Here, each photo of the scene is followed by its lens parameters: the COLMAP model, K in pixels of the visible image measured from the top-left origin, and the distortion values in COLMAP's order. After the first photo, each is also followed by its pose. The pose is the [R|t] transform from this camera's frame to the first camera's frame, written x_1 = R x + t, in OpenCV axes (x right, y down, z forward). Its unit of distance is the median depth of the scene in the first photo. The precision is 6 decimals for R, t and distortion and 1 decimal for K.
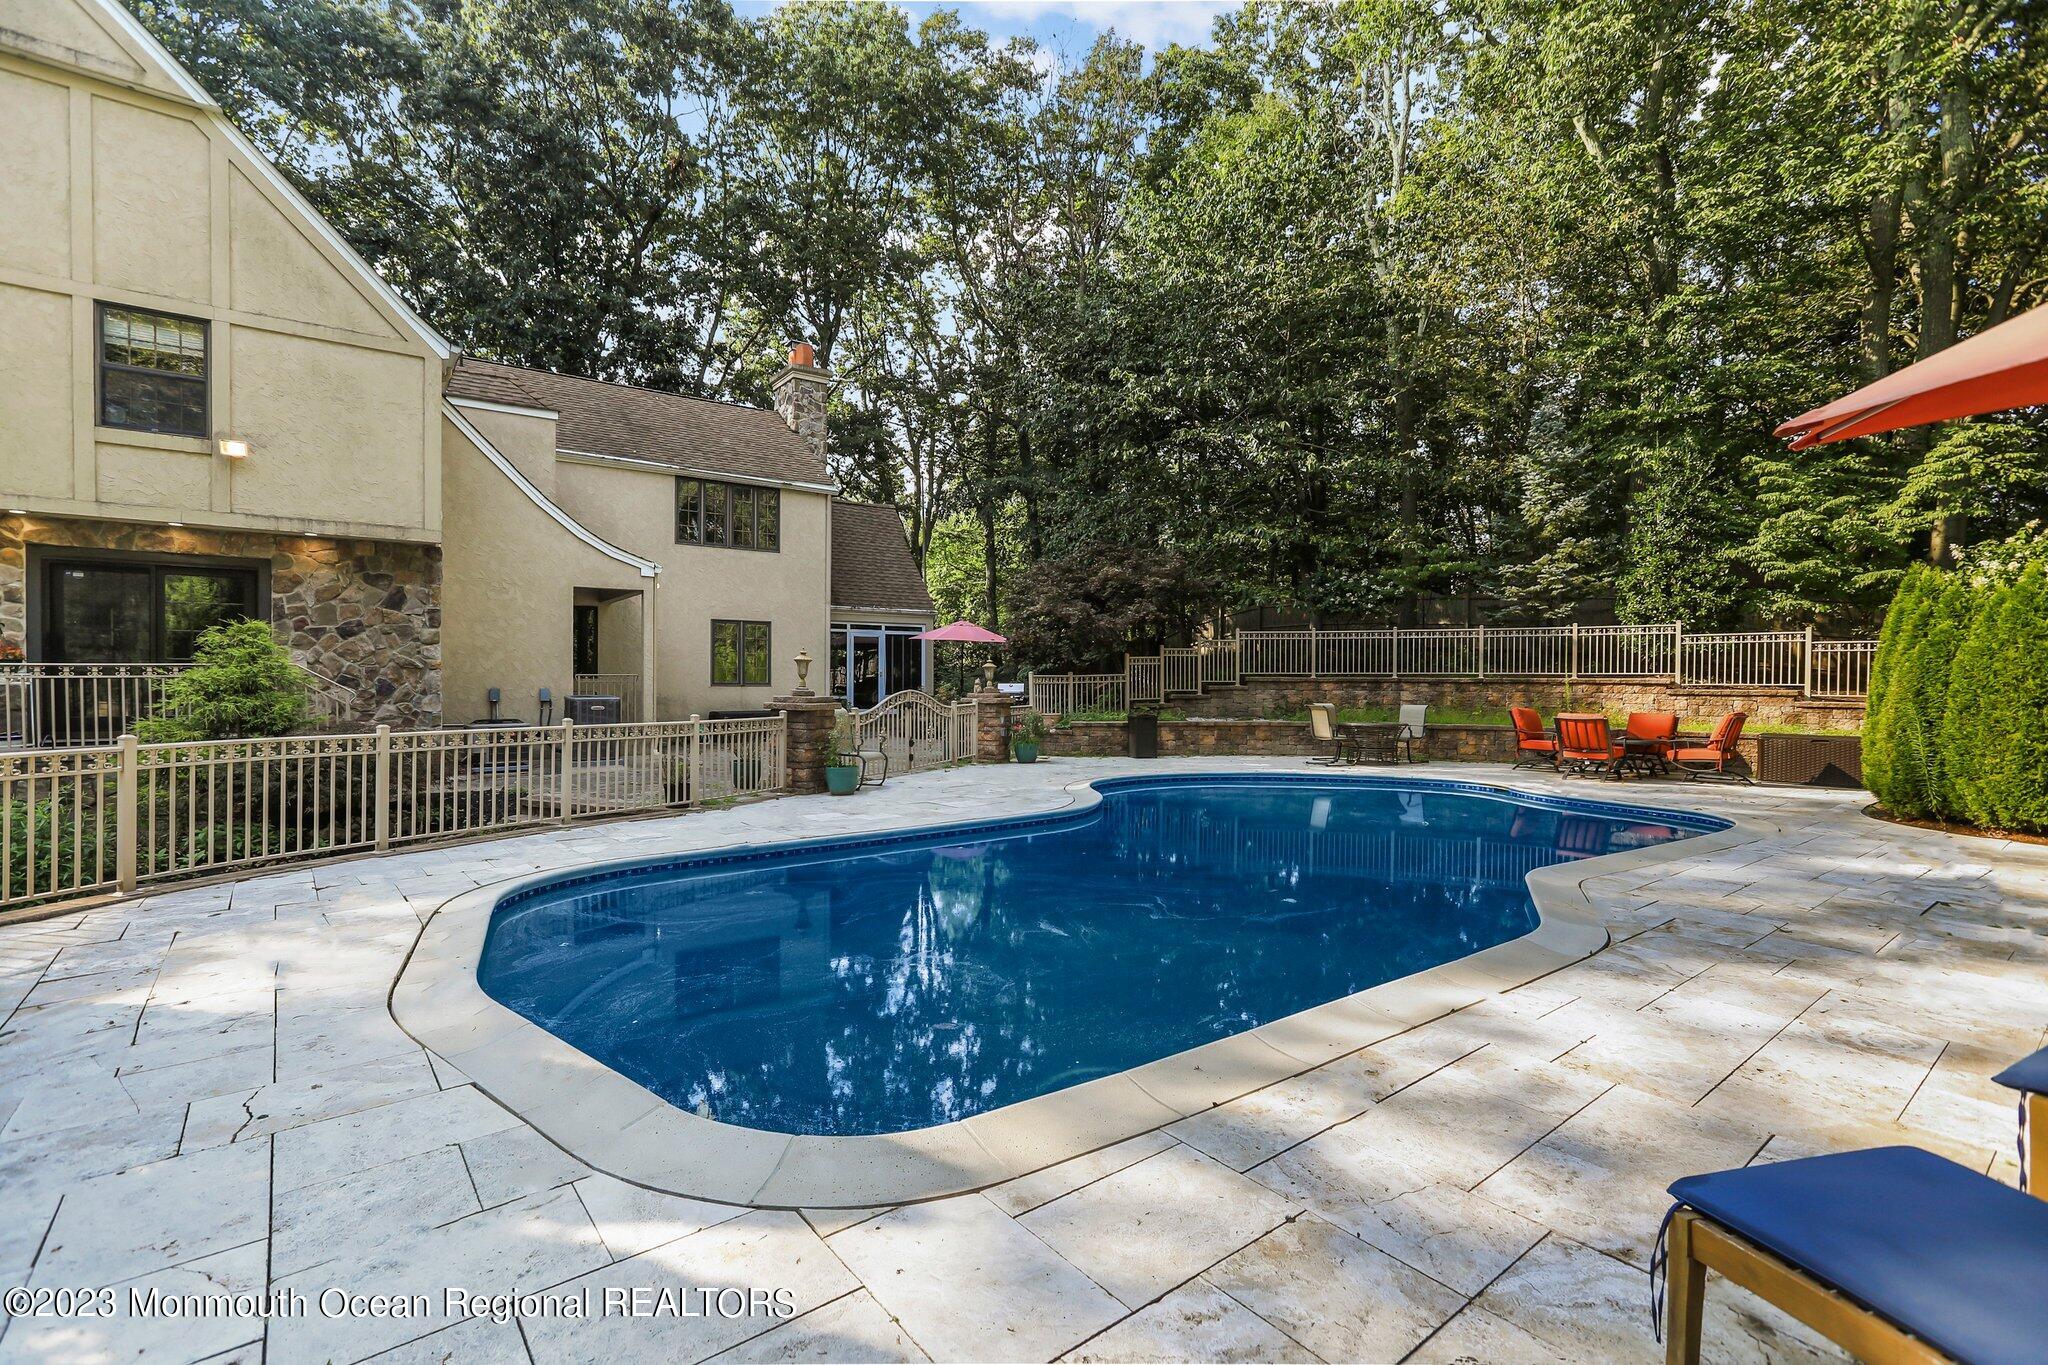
lens RADIAL K [[925.2, 0, 1014.0], [0, 925.2, 682.8], [0, 0, 1]] dist [-0.002053, -0.000251]
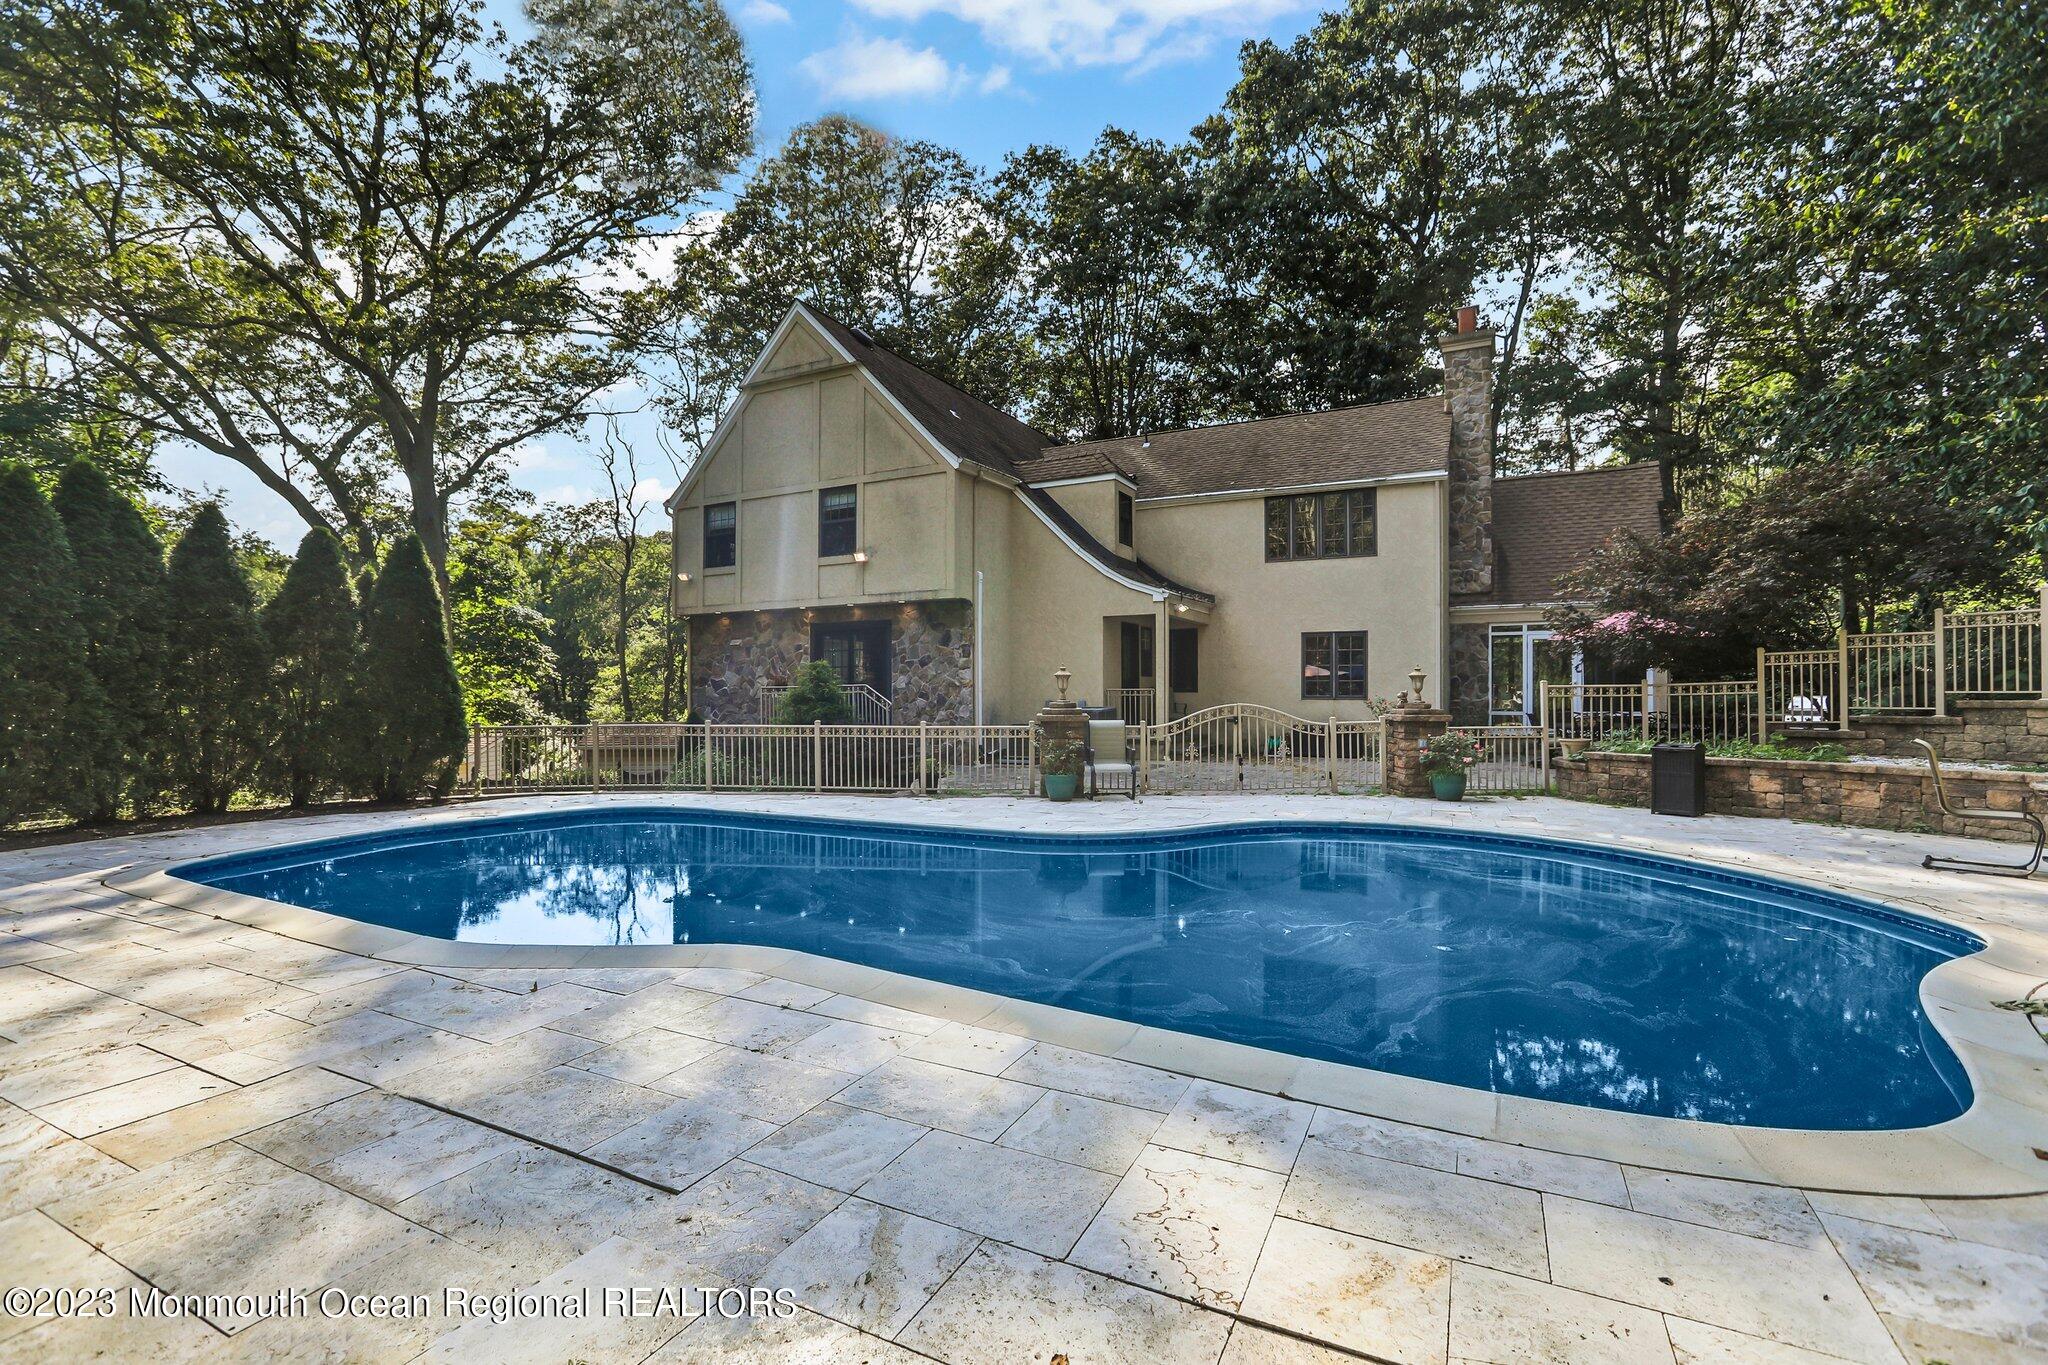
lens RADIAL K [[925.2, 0, 1014.0], [0, 925.2, 682.8], [0, 0, 1]] dist [-0.002053, -0.000251]
pose [[0.430411, -0.014544, -0.902516, 0.453678], [-0.001992, 0.999852, -0.017063, 0.003303], [0.902631, 0.009141, 0.430319, 0.294110]]
